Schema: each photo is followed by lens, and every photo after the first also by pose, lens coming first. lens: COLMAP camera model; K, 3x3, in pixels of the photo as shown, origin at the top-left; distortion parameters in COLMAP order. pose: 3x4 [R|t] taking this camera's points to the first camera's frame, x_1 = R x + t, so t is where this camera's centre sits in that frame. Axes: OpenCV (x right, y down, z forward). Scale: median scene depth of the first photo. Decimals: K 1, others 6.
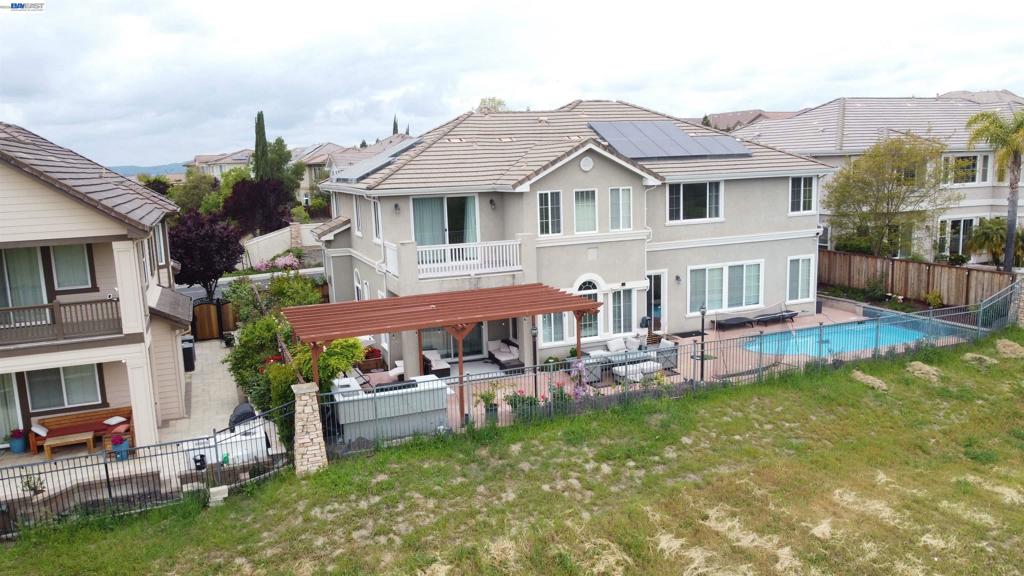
lens RADIAL K [[776.7, 0, 512.7], [0, 776.7, 294.0], [0, 0, 1]] dist [-0.000752, -0.008389]
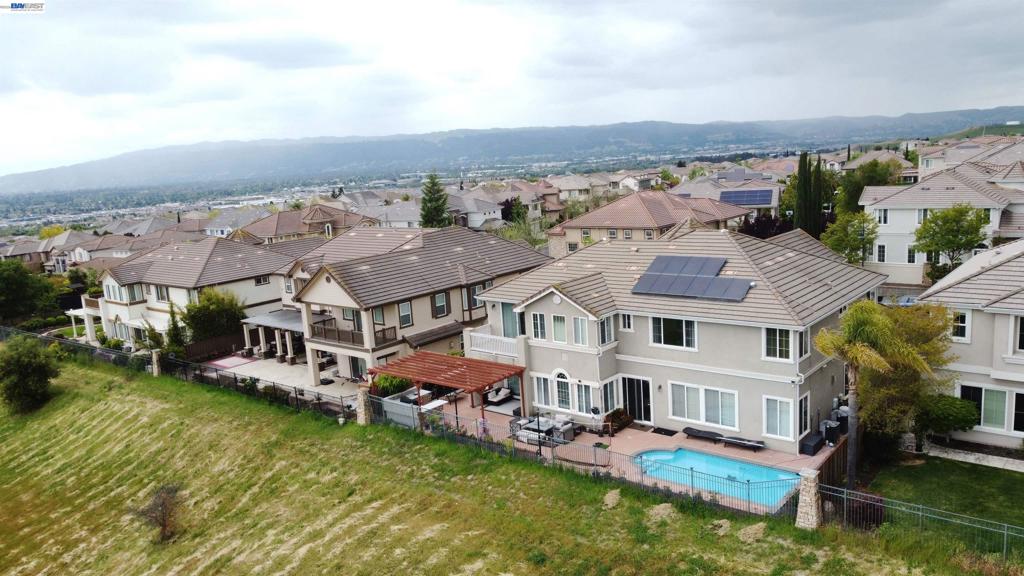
lens RADIAL K [[776.7, 0, 512.7], [0, 776.7, 294.0], [0, 0, 1]] dist [-0.000752, -0.008389]
pose [[0.476338, 0.164218, -0.863791, 1.396360], [-0.098739, 0.986181, 0.133036, -0.377943], [0.873700, 0.021920, 0.485970, 0.173157]]
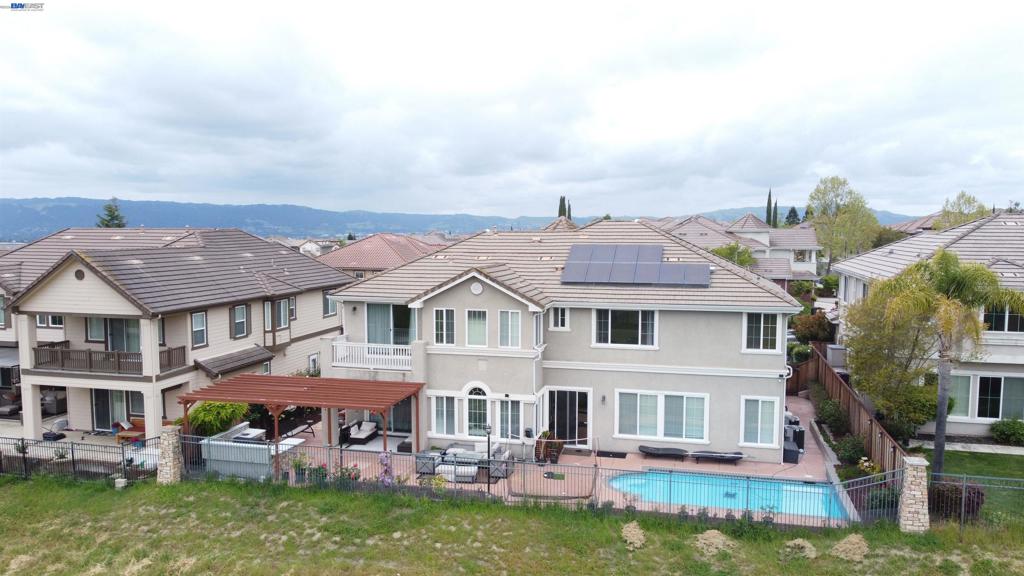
lens RADIAL K [[776.7, 0, 512.7], [0, 776.7, 294.0], [0, 0, 1]] dist [-0.000752, -0.008389]
pose [[0.810685, 0.088212, -0.578799, 0.824154], [-0.127917, 0.991388, -0.028071, -0.133964], [0.571338, 0.096795, 0.814987, 0.077874]]
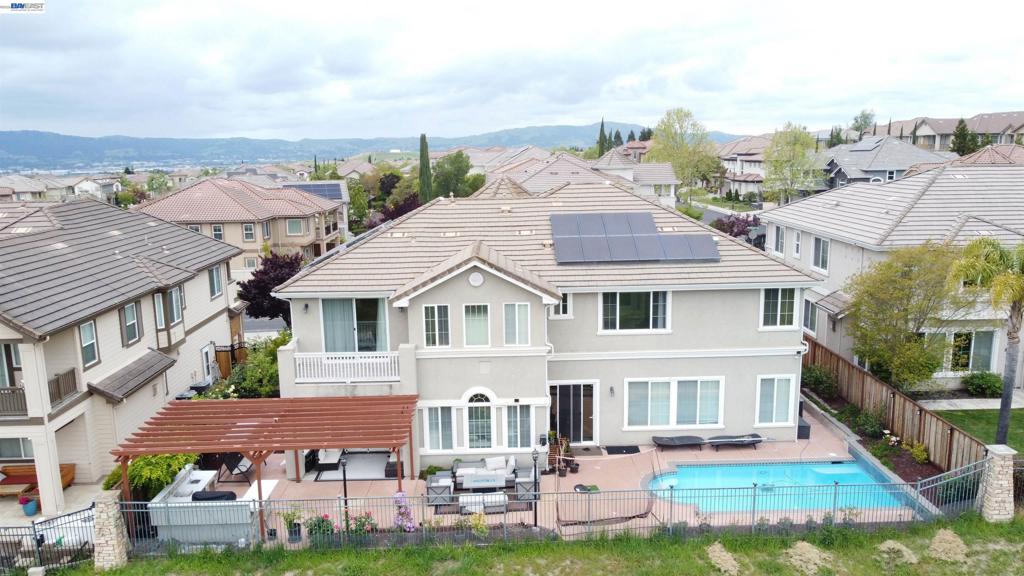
lens RADIAL K [[776.7, 0, 512.7], [0, 776.7, 294.0], [0, 0, 1]] dist [-0.000752, -0.008389]
pose [[0.937179, 0.085016, -0.338330, 0.477451], [-0.074570, 0.996254, 0.043781, -0.196899], [0.340785, -0.015802, 0.940009, 0.088948]]
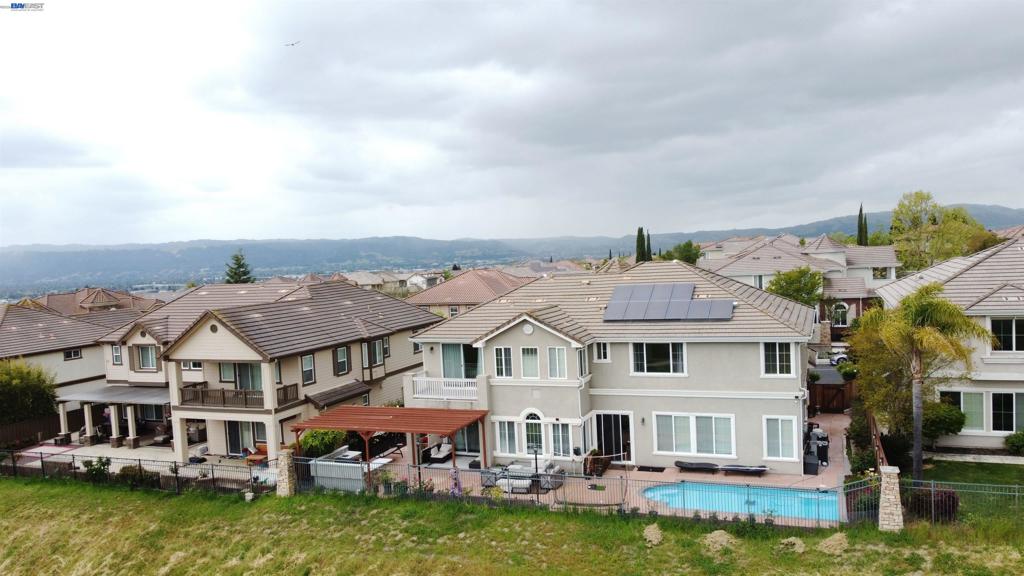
lens RADIAL K [[776.7, 0, 512.7], [0, 776.7, 294.0], [0, 0, 1]] dist [-0.000752, -0.008389]
pose [[0.725014, 0.038971, -0.687631, 1.035068], [-0.092117, 0.994914, -0.040738, -0.172208], [0.682546, 0.092879, 0.724917, -0.031715]]
